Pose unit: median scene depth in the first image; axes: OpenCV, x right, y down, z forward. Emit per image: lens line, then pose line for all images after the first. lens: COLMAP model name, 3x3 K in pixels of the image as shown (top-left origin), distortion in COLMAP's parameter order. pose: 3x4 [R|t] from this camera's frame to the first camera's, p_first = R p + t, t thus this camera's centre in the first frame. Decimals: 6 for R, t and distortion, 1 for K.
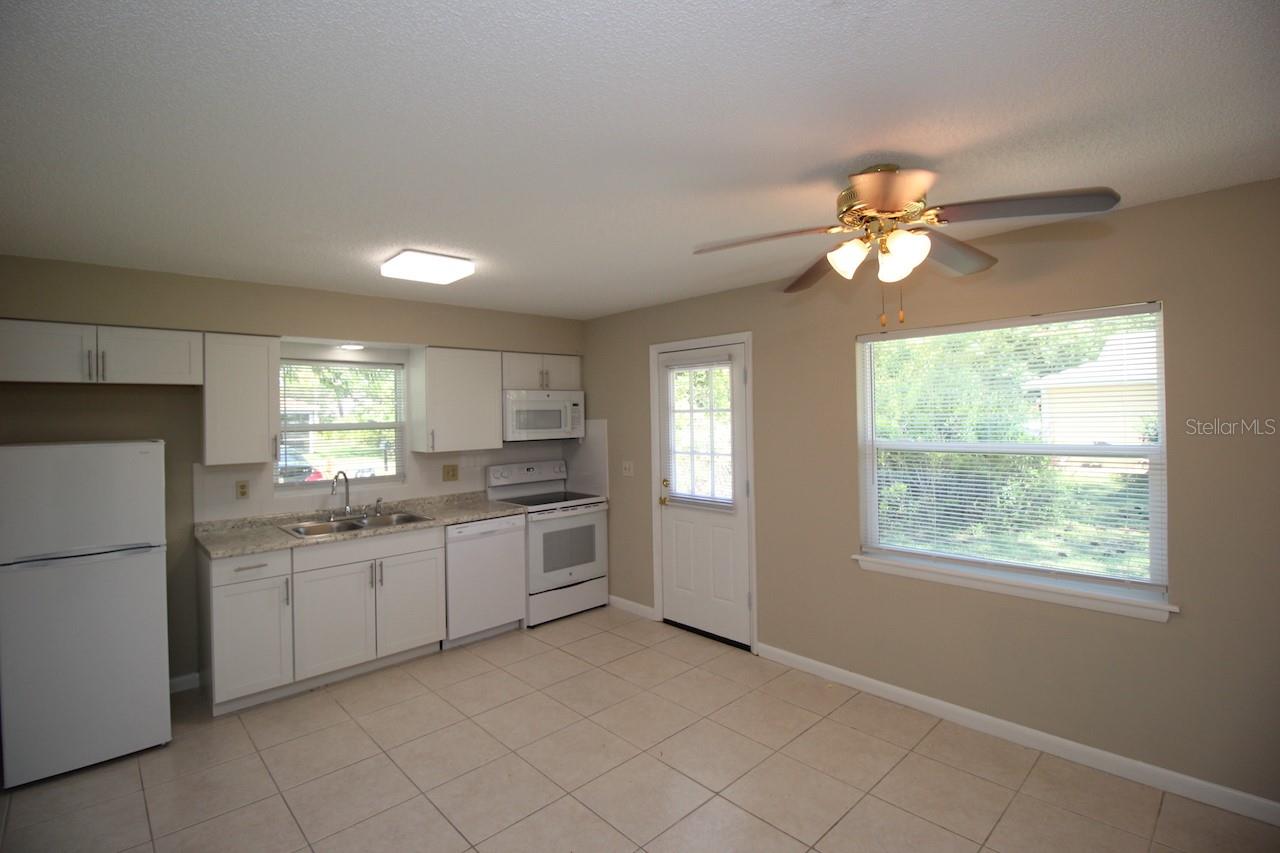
lens RADIAL K [[594.3, 0, 635.8], [0, 594.3, 409.5], [0, 0, 1]] dist [0.000718, -0.014889]
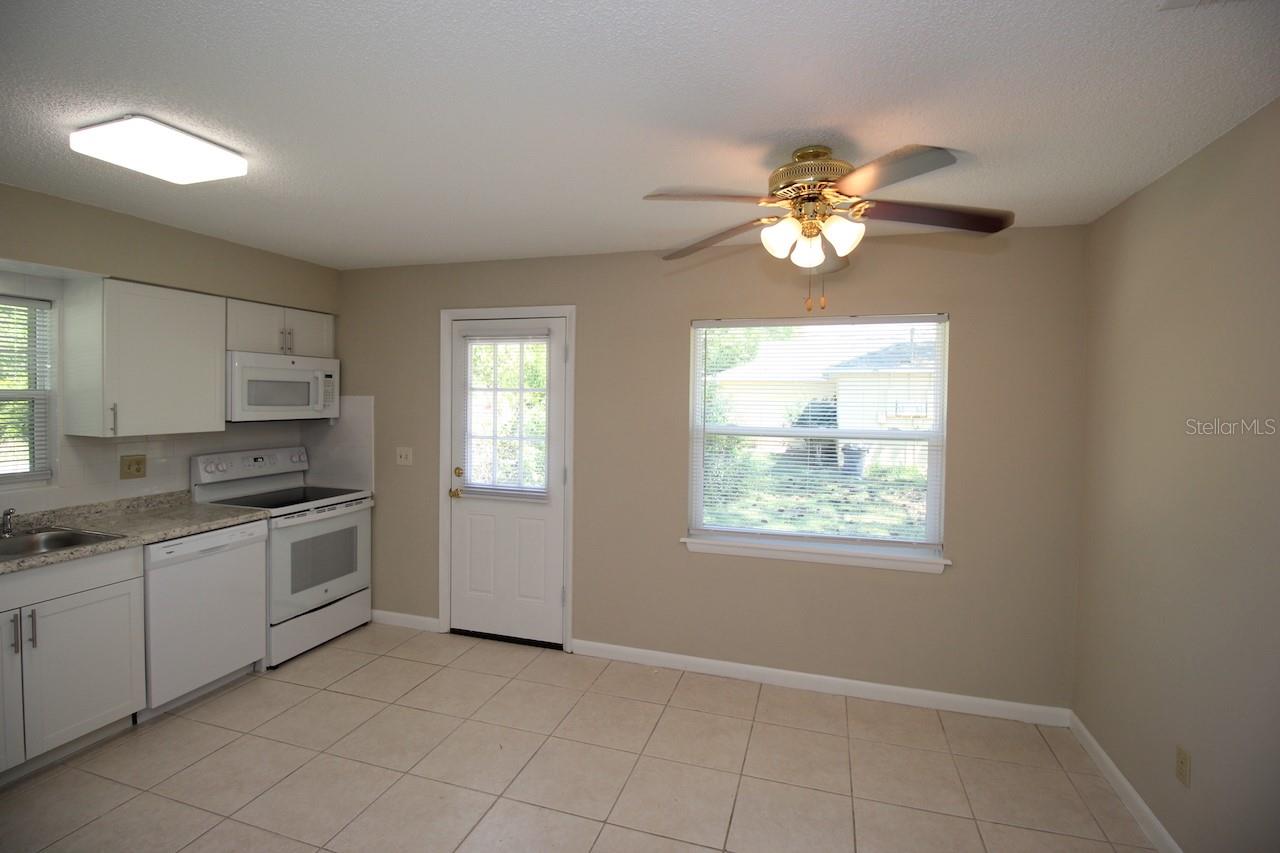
lens RADIAL K [[594.3, 0, 635.8], [0, 594.3, 409.5], [0, 0, 1]] dist [0.000718, -0.014889]
pose [[0.868641, 0.020742, 0.495007, -0.153218], [-0.034638, 0.999221, 0.018912, 0.007970], [-0.494229, -0.033574, 0.868683, 0.128573]]
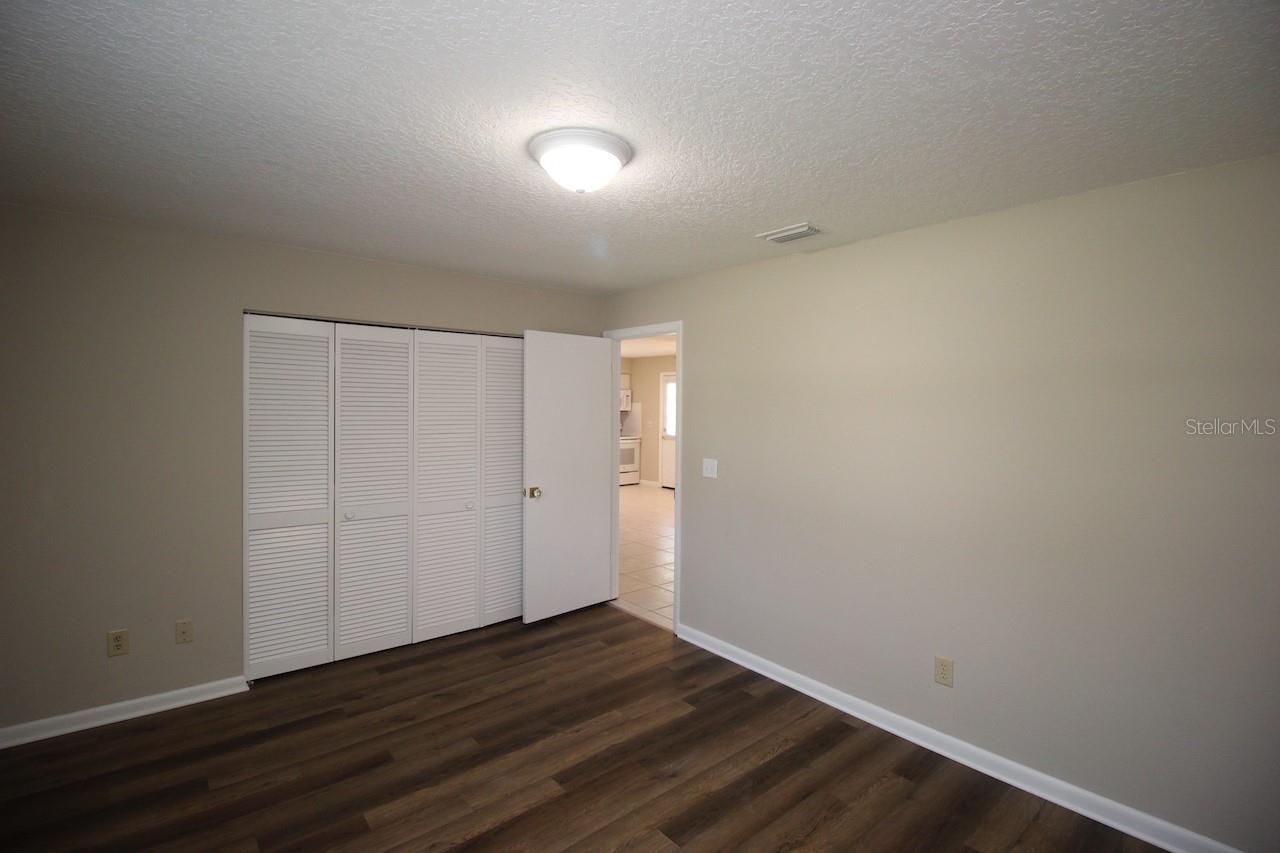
lens RADIAL K [[594.3, 0, 635.8], [0, 594.3, 409.5], [0, 0, 1]] dist [0.000718, -0.014889]
pose [[0.998236, 0.033234, -0.049193, 0.048269], [-0.032224, 0.999256, 0.021187, -0.006285], [0.049860, -0.019564, 0.998565, -1.408781]]
